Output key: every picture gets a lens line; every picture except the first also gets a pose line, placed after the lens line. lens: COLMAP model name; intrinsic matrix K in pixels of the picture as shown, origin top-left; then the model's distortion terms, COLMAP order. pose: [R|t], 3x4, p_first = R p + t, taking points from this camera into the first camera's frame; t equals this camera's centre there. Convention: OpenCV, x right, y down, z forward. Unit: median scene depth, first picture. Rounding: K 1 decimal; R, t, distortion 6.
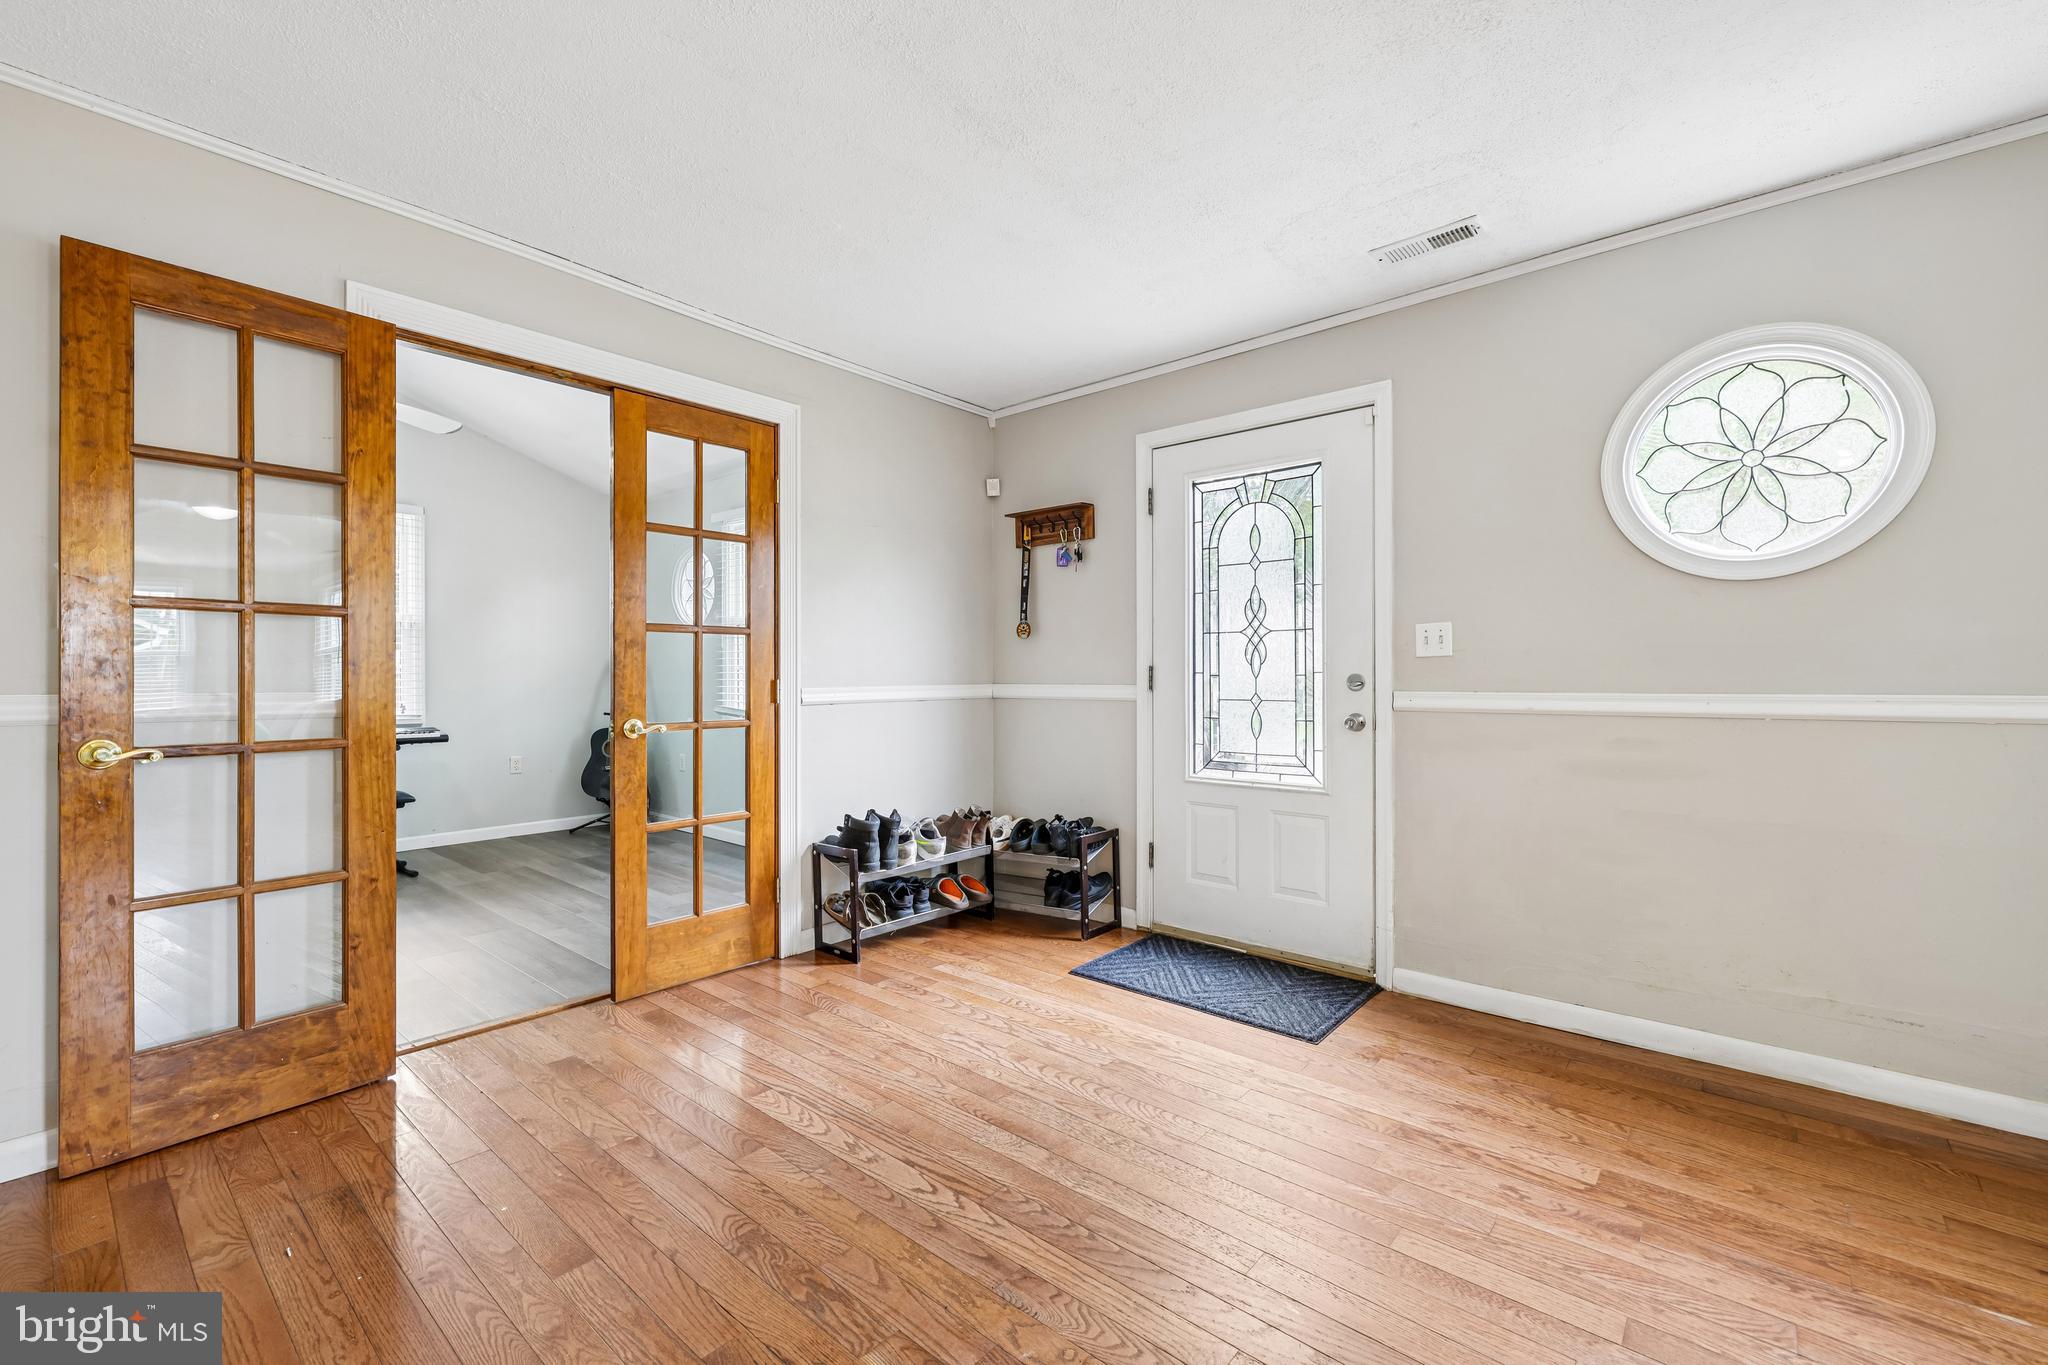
lens RADIAL K [[861.6, 0, 1018.3], [0, 861.6, 681.6], [0, 0, 1]] dist [0.002589, -0.000144]
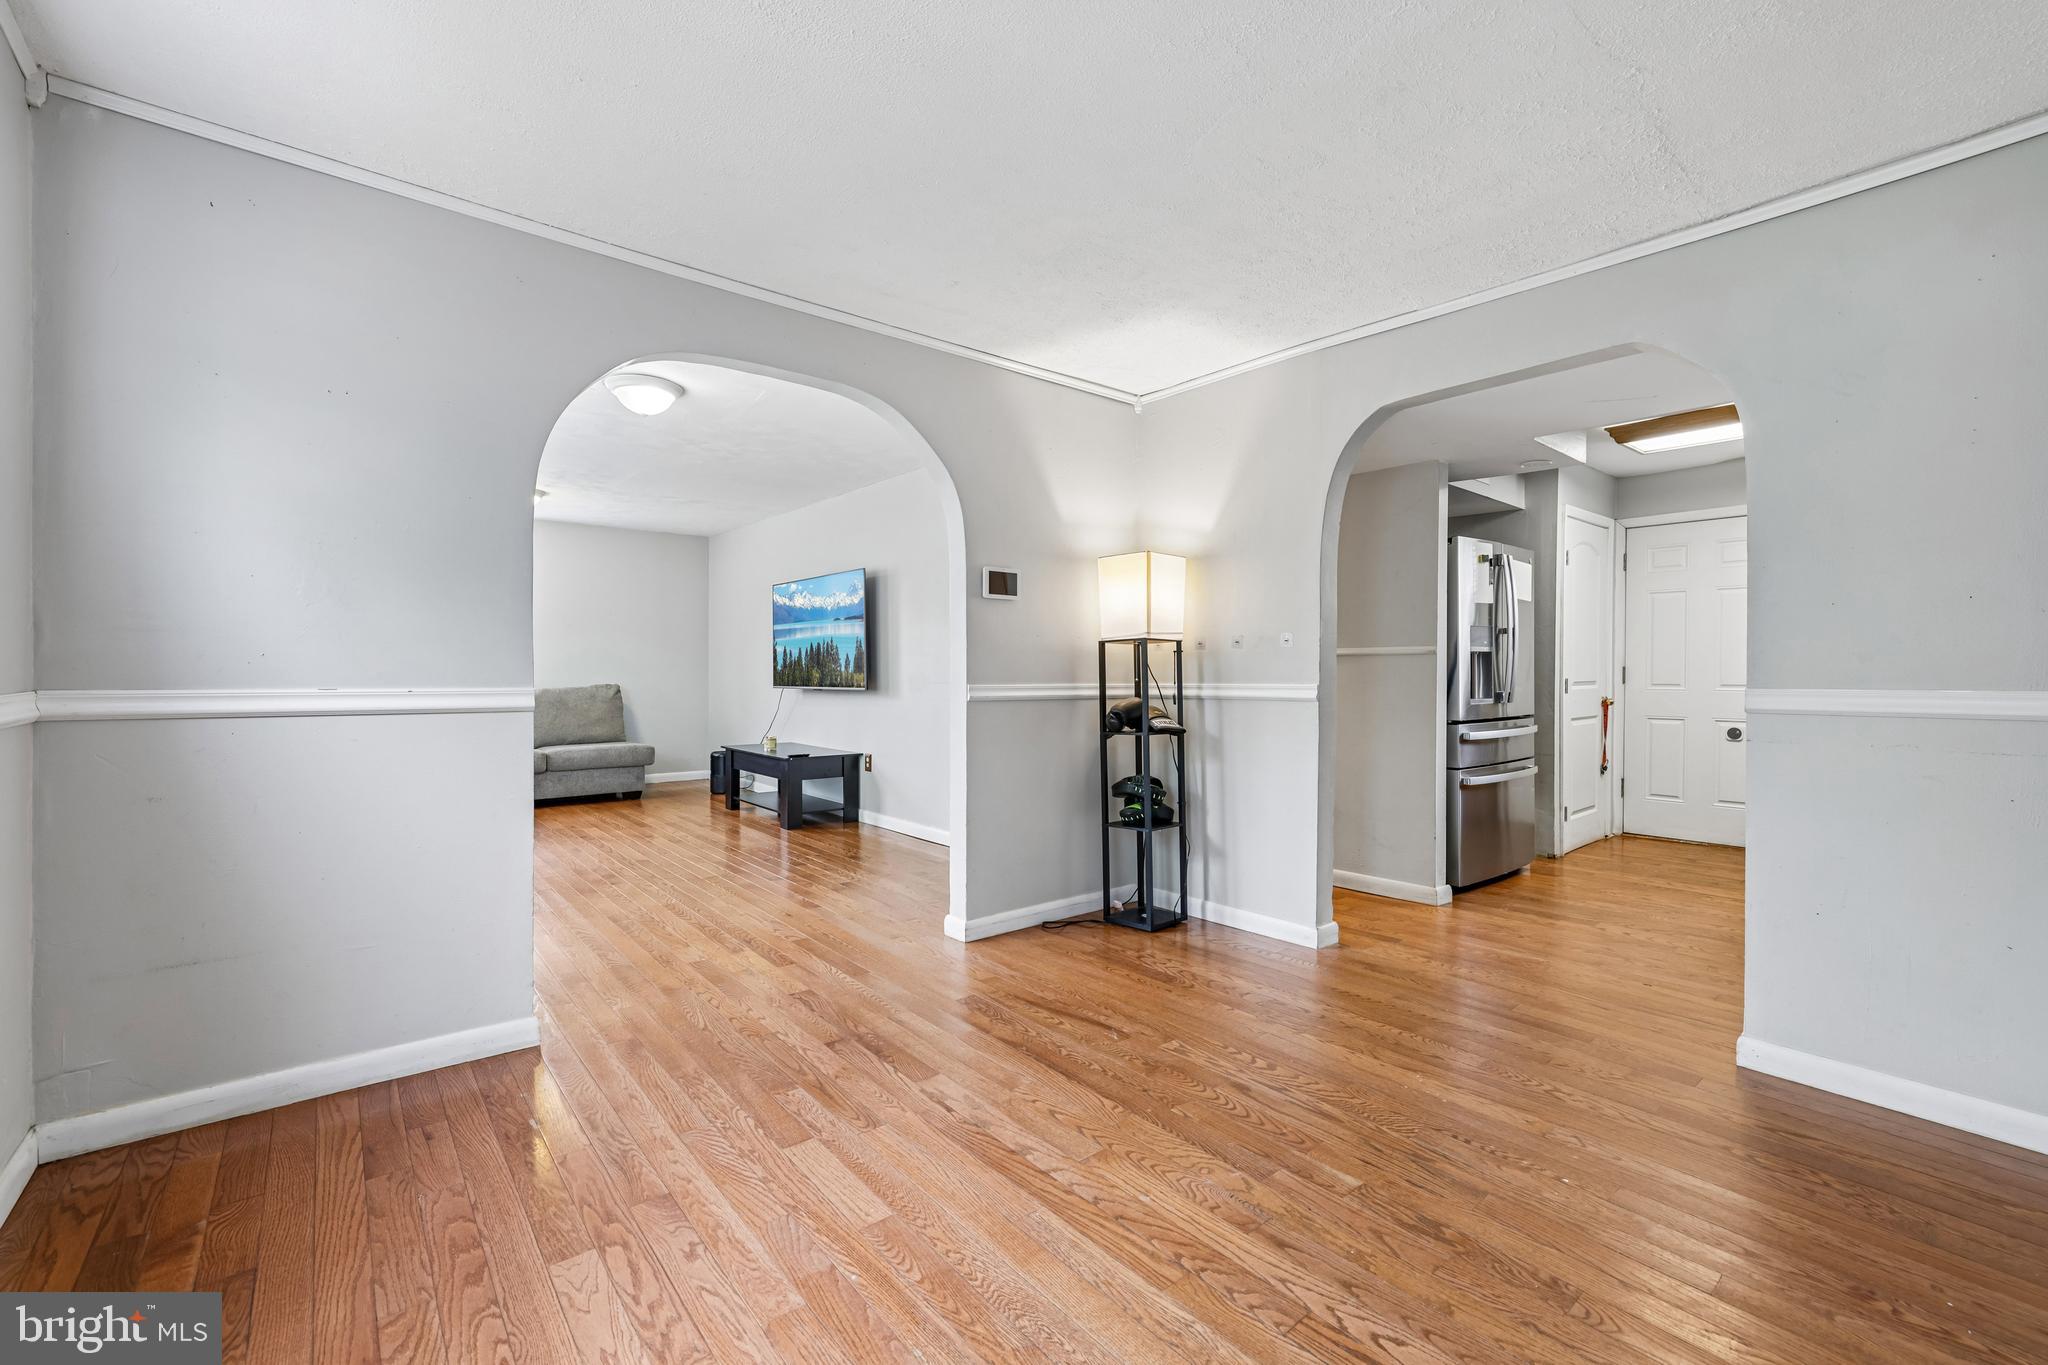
lens RADIAL K [[861.6, 0, 1020.8], [0, 861.6, 679.8], [0, 0, 1]] dist [0.002589, -0.000144]
pose [[-0.985081, -0.002228, 0.172077, 0.091766], [-0.000147, 0.999927, 0.012106, -0.015433], [-0.172091, 0.011900, -0.985009, 1.944232]]
